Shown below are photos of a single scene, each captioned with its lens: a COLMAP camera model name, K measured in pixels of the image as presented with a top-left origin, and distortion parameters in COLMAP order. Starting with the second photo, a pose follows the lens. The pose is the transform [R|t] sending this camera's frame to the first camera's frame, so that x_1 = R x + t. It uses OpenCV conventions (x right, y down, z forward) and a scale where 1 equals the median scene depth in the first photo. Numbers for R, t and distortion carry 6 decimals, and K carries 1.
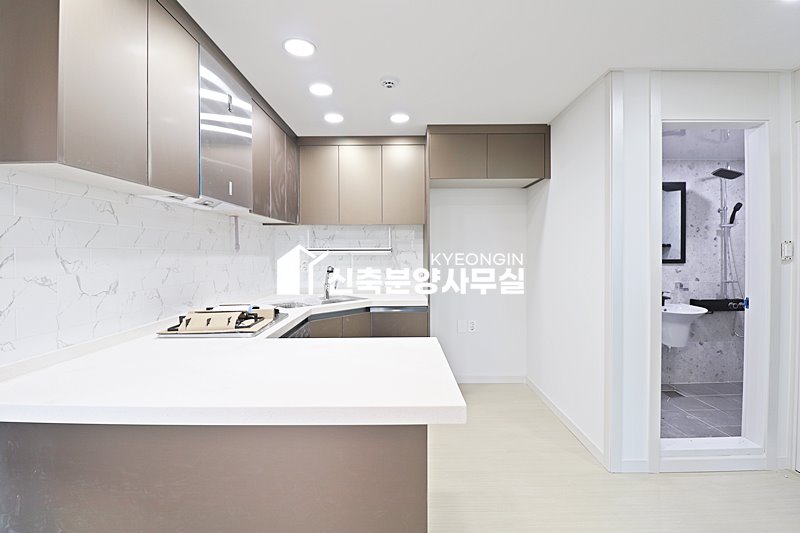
lens RADIAL K [[371.7, 0, 398.8], [0, 371.7, 259.1], [0, 0, 1]] dist [-0.000055, -0.011849]
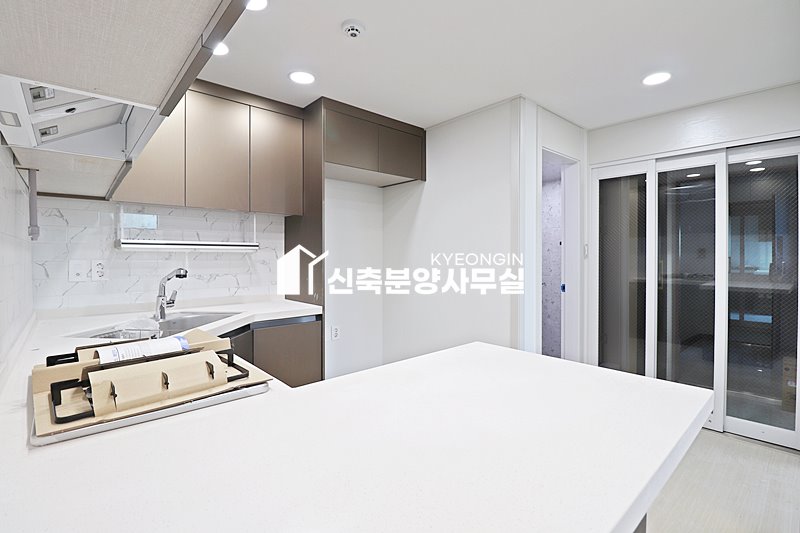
lens RADIAL K [[371.7, 0, 398.9], [0, 371.7, 255.2], [0, 0, 1]] dist [-0.000055, -0.011849]
pose [[0.746580, 0.004664, 0.665279, -0.315277], [0.003091, 0.999940, -0.010480, 0.003044], [-0.665288, 0.009881, 0.746521, 0.244311]]
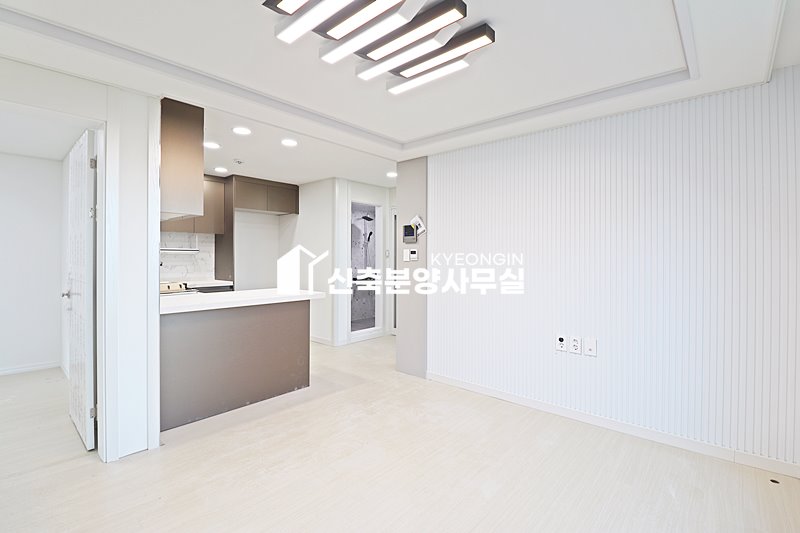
lens RADIAL K [[371.7, 0, 400.5], [0, 371.7, 259.5], [0, 0, 1]] dist [-0.000055, -0.011849]
pose [[0.662529, 0.003262, 0.749029, -0.596634], [0.002572, 0.999975, -0.006631, 0.022868], [-0.749032, 0.006320, 0.662504, -0.571378]]
